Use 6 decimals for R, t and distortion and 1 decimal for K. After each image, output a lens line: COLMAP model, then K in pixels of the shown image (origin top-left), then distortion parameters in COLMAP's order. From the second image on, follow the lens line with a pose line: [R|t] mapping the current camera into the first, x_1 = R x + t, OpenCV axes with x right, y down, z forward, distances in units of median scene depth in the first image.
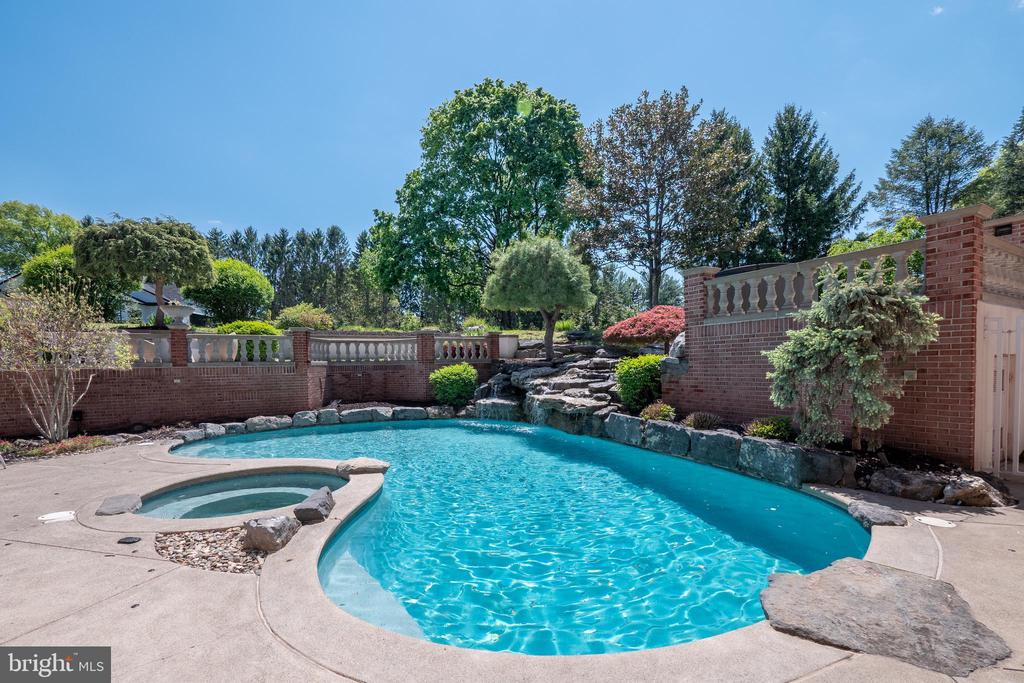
lens RADIAL K [[461.8, 0, 511.5], [0, 461.8, 368.5], [0, 0, 1]] dist [-0.000040, -0.000328]
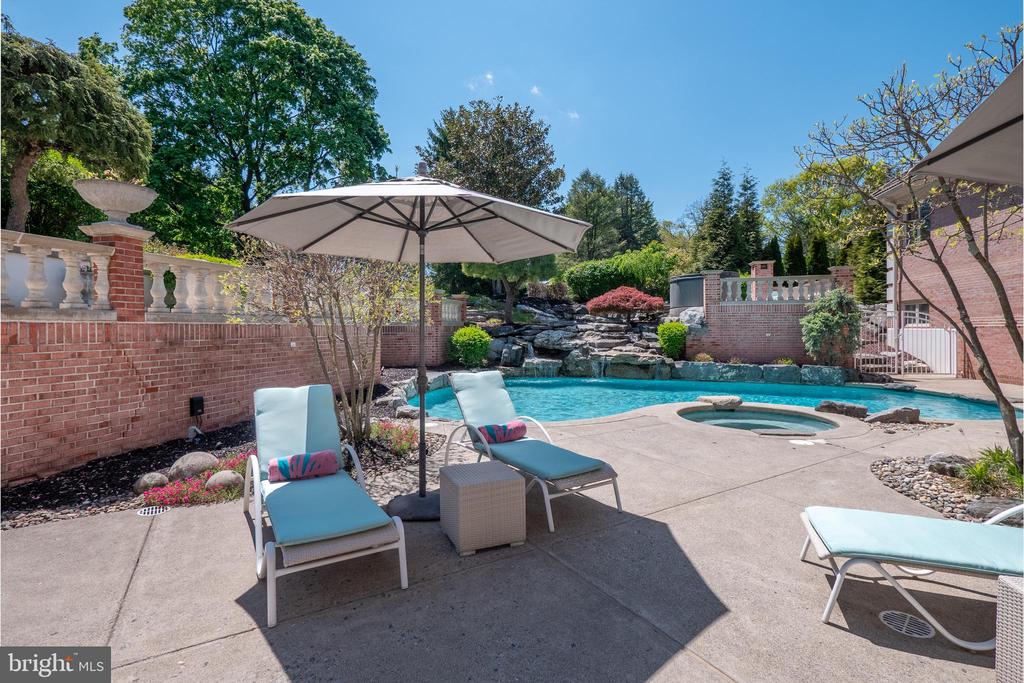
lens RADIAL K [[480.6, 0, 513.7], [0, 480.6, 322.1], [0, 0, 1]] dist [-0.000166, 0.000135]
pose [[0.680389, 0.023105, 0.732487, -0.890848], [-0.000801, 0.999526, -0.030784, 0.013682], [-0.732851, 0.020358, 0.680085, 0.247983]]
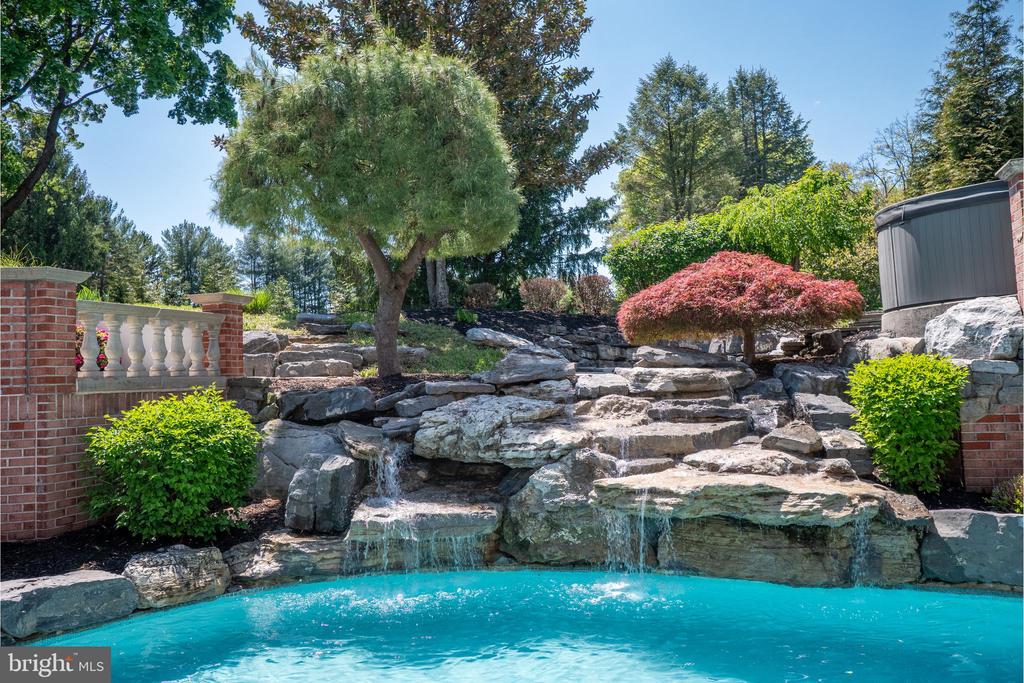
lens RADIAL K [[811.7, 0, 512.8], [0, 811.7, 320.2], [0, 0, 1]] dist [0.008775, 0.002382]
pose [[0.736744, 0.043324, 0.674782, -0.341819], [0.029467, 0.994940, -0.096052, -0.000793], [-0.675529, 0.090650, 0.731740, 0.531460]]
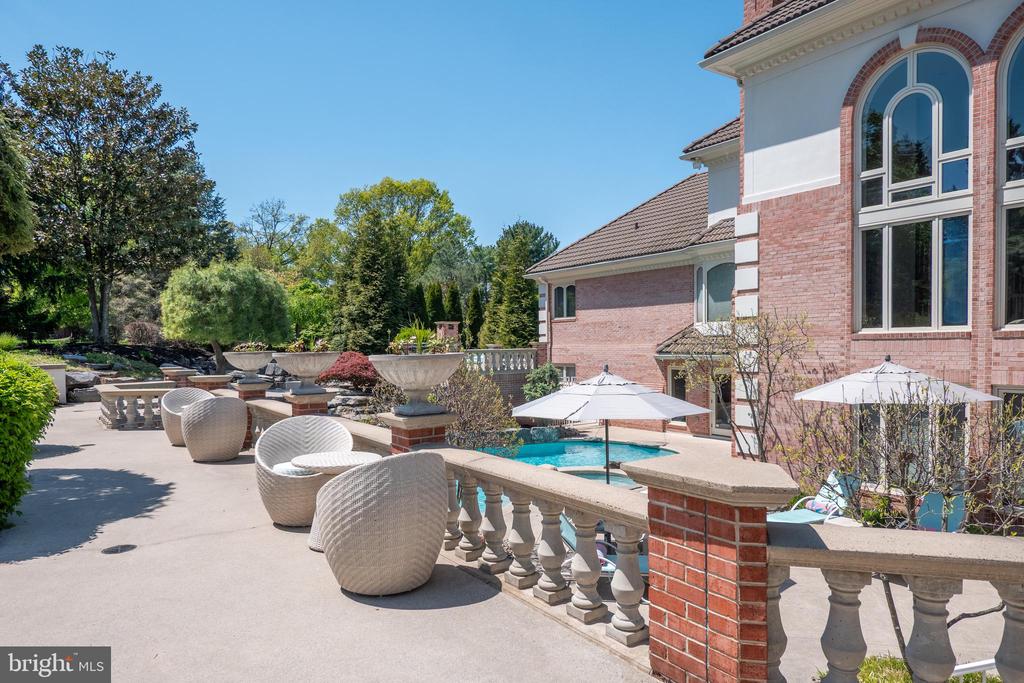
lens RADIAL K [[676.3, 0, 512.0], [0, 676.3, 341.5], [0, 0, 1]] dist [-0.004089, 0.000205]
pose [[-0.069414, 0.023202, 0.997318, -1.441132], [0.021434, 0.999533, -0.021762, -0.105897], [-0.997358, 0.019866, -0.069878, 0.642041]]
